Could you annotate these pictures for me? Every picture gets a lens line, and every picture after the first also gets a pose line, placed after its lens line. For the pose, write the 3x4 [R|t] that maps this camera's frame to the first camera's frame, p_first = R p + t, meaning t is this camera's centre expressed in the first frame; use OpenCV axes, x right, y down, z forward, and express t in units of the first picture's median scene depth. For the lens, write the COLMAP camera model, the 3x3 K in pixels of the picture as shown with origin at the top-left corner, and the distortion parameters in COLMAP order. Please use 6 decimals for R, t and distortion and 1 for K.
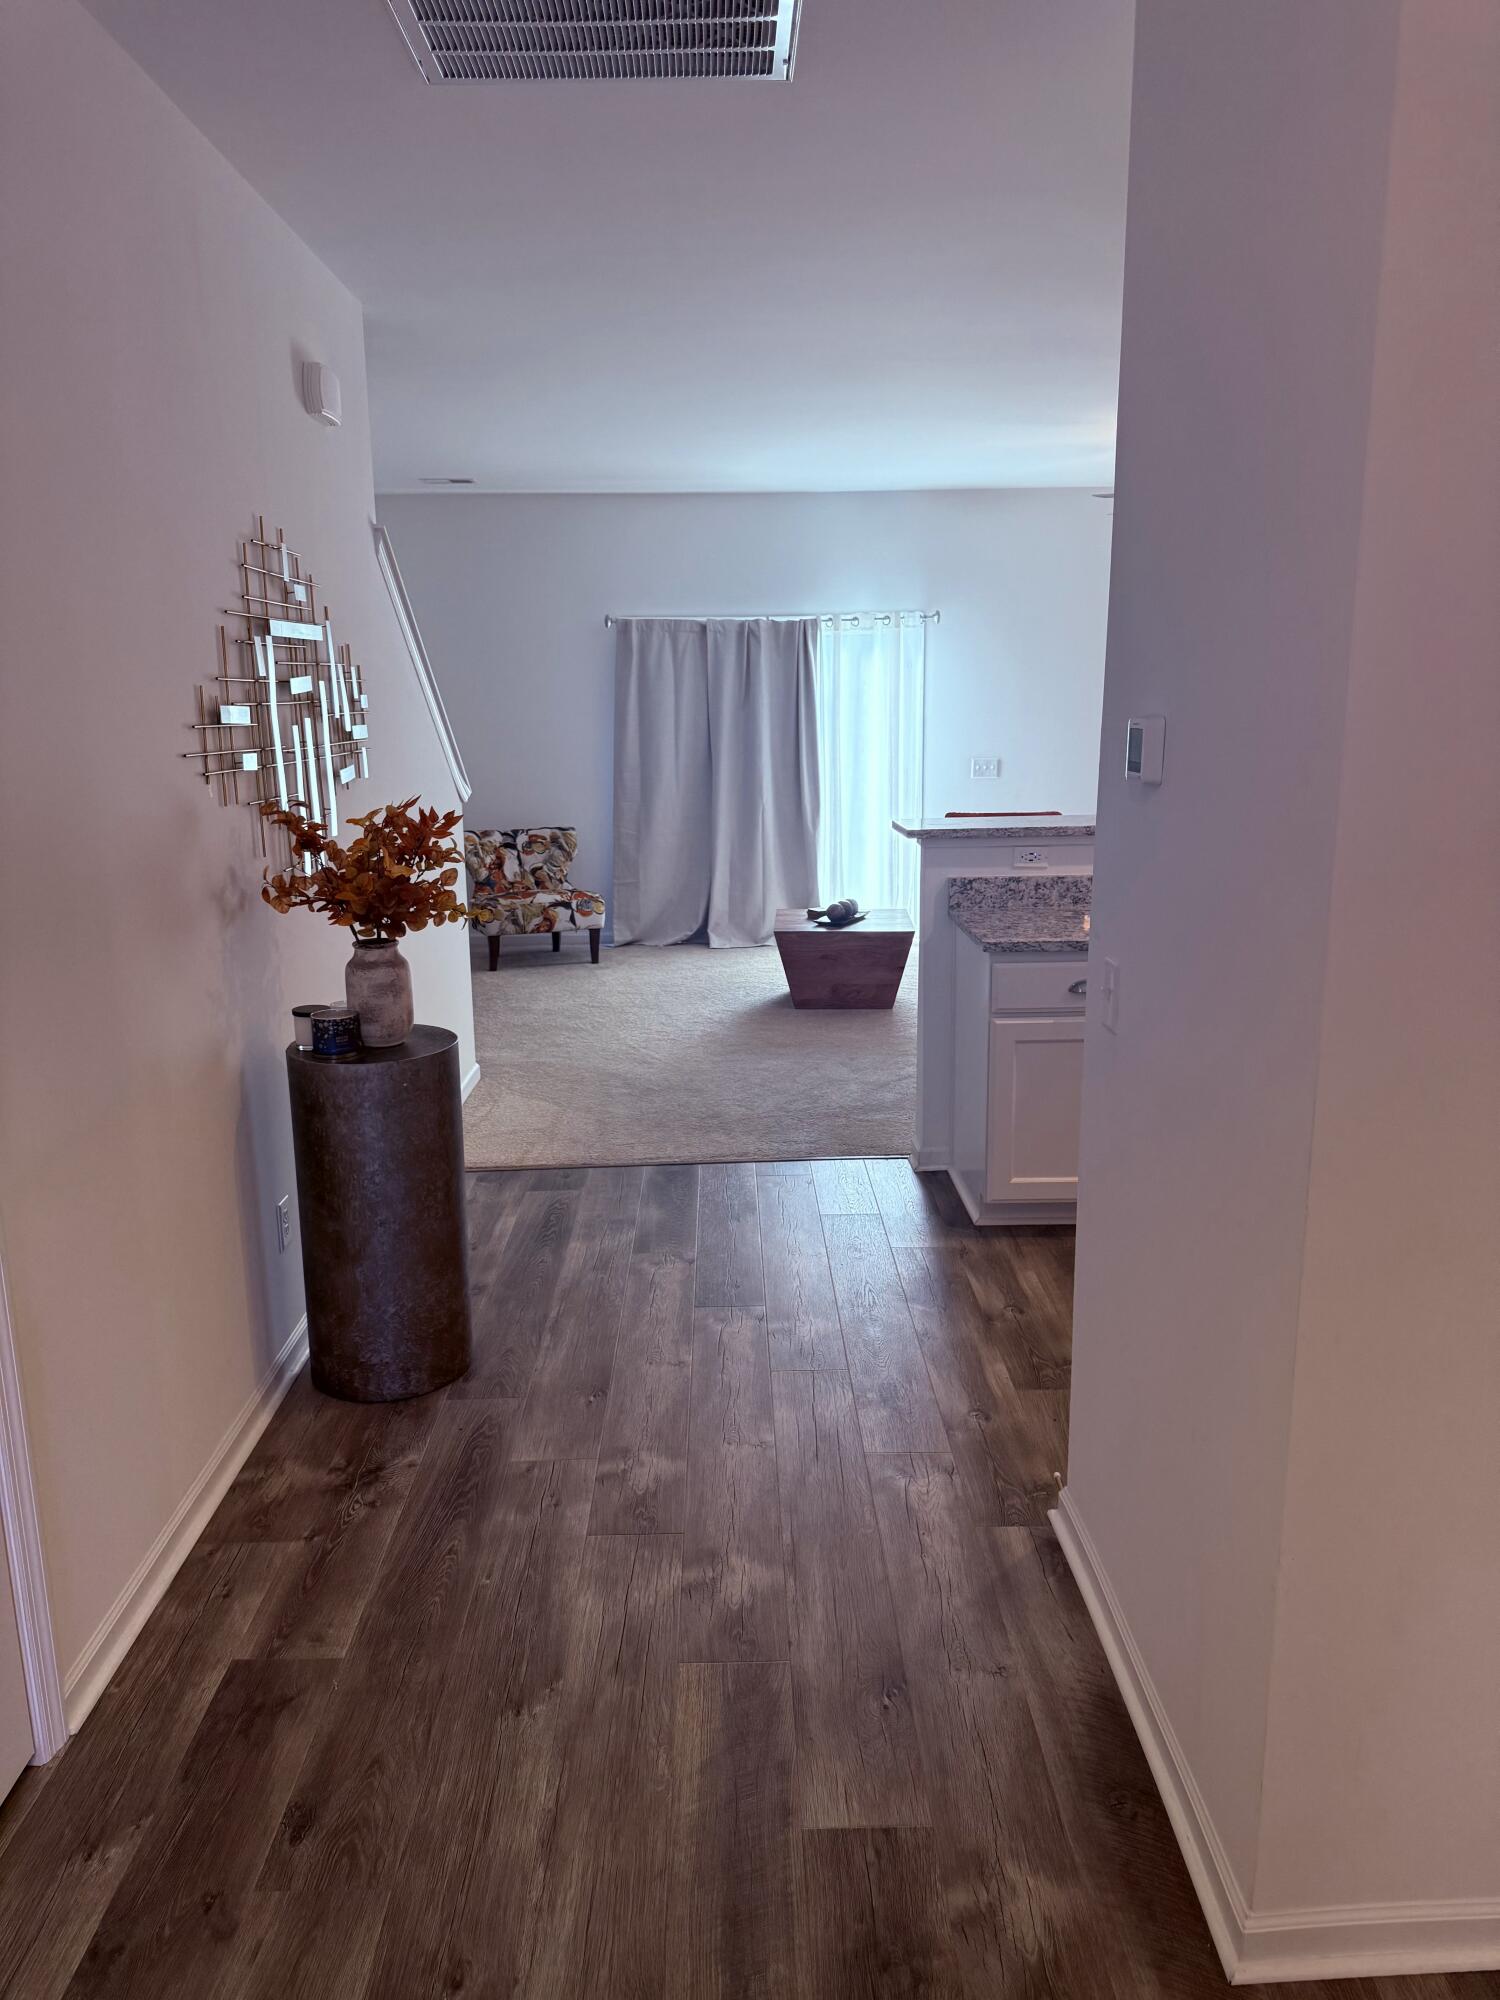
lens RADIAL K [[1402.4, 0, 740.1], [0, 1402.4, 990.7], [0, 0, 1]] dist [0.011075, -0.000004]
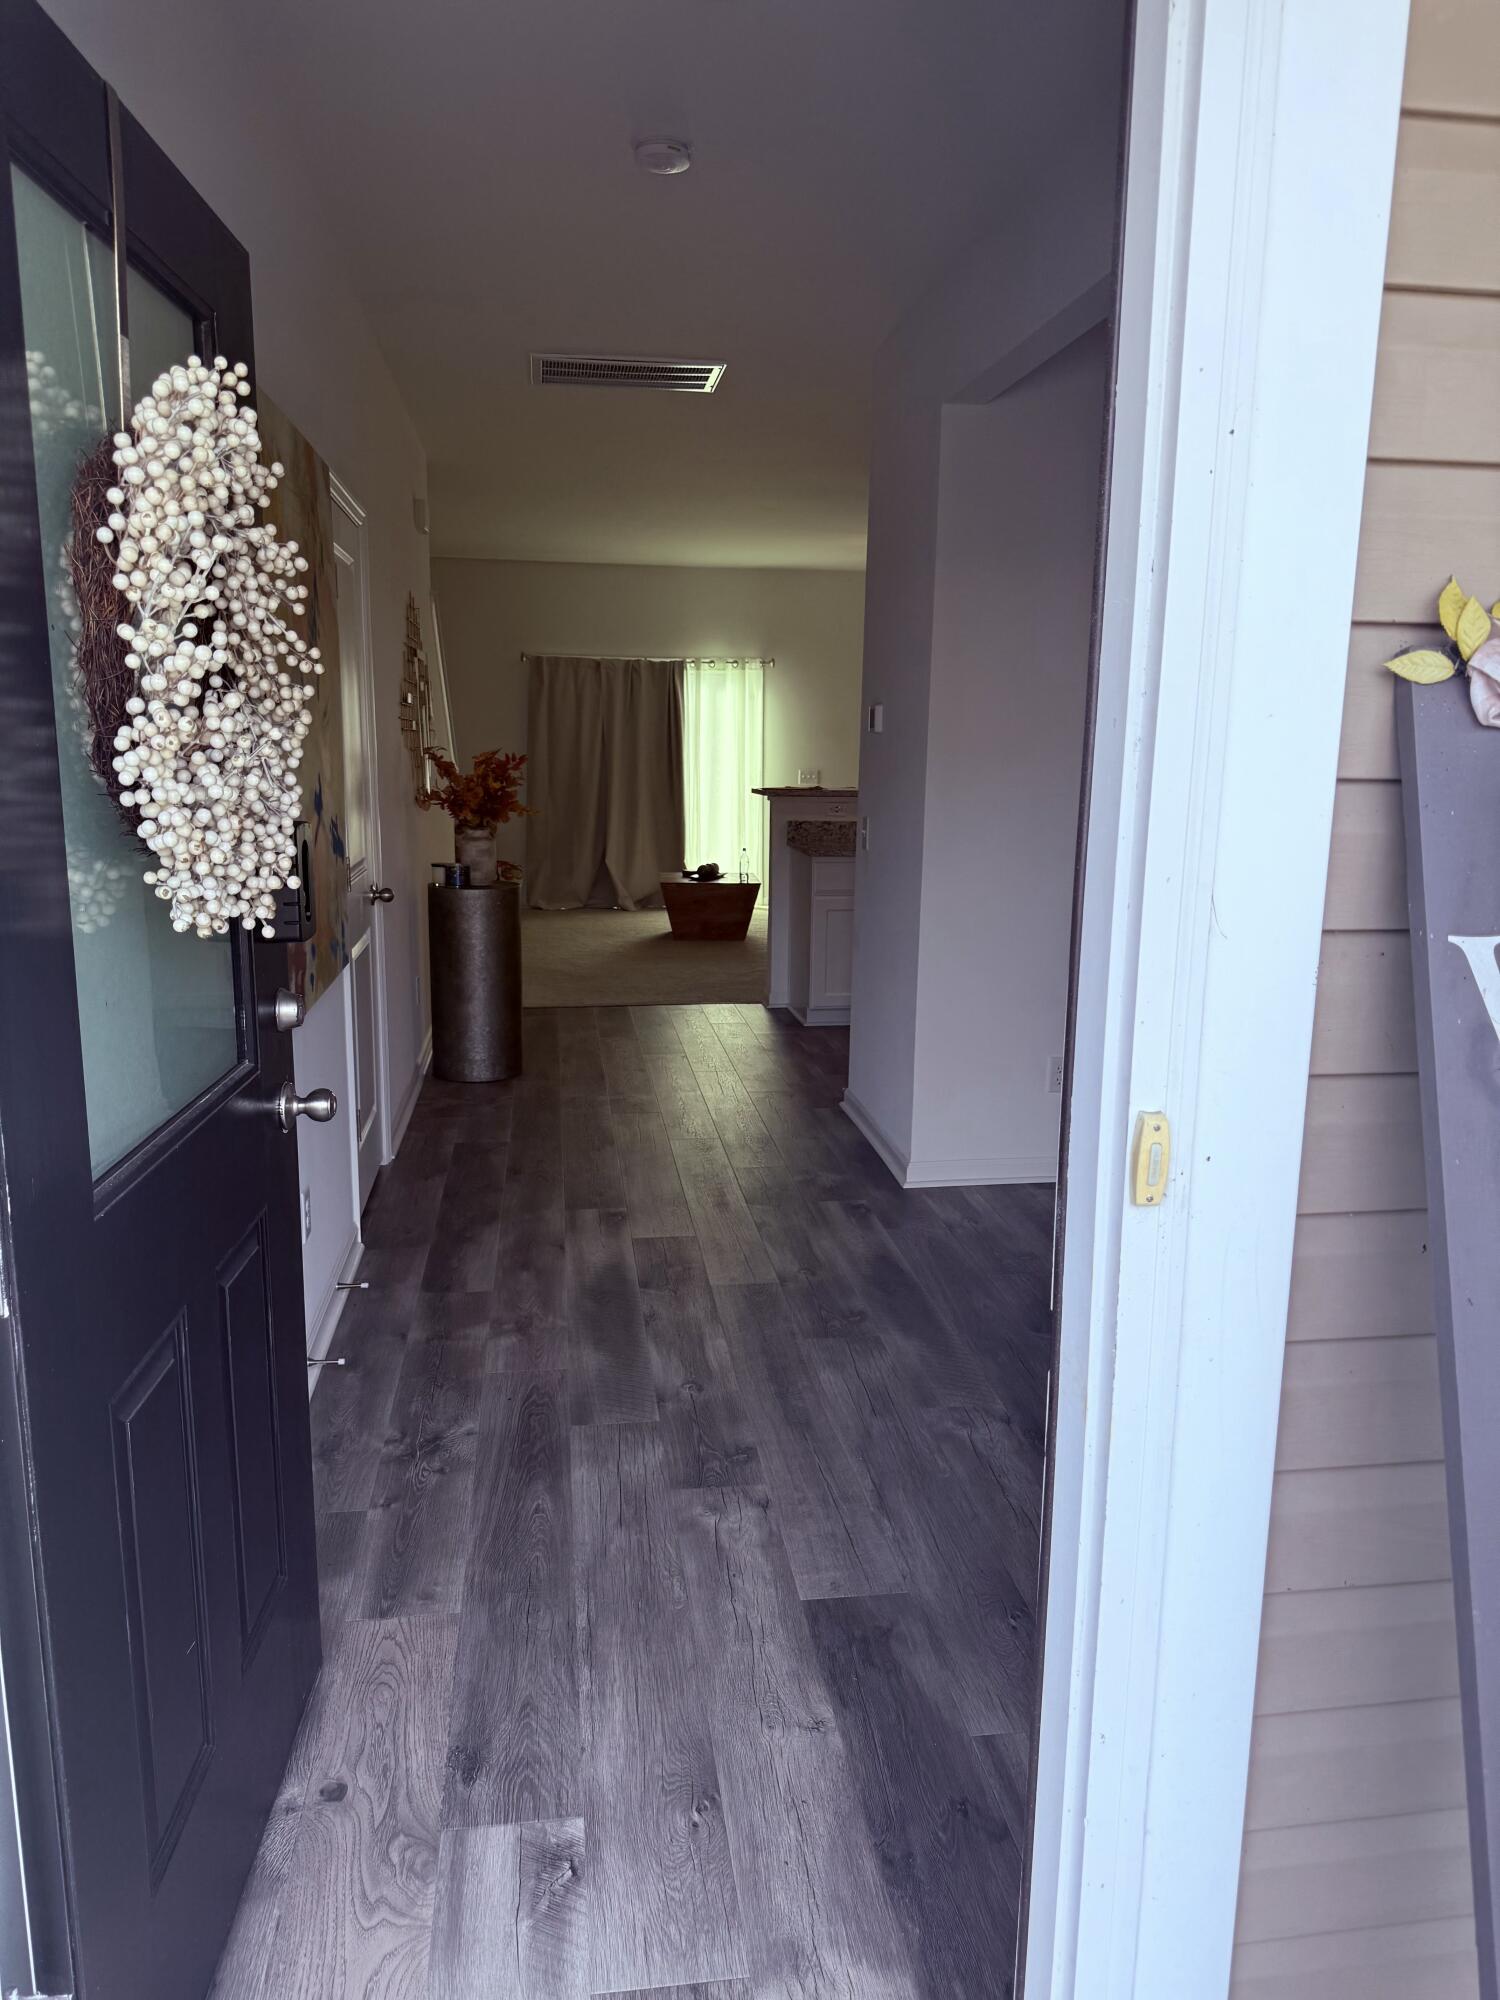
lens RADIAL K [[1402.4, 0, 755.2], [0, 1402.4, 1009.8], [0, 0, 1]] dist [0.011075, -0.000004]
pose [[0.991264, 0.000185, 0.131890, -0.070763], [0.002080, 0.999853, -0.017031, 0.115145], [-0.131874, 0.017156, 0.991118, -0.415659]]
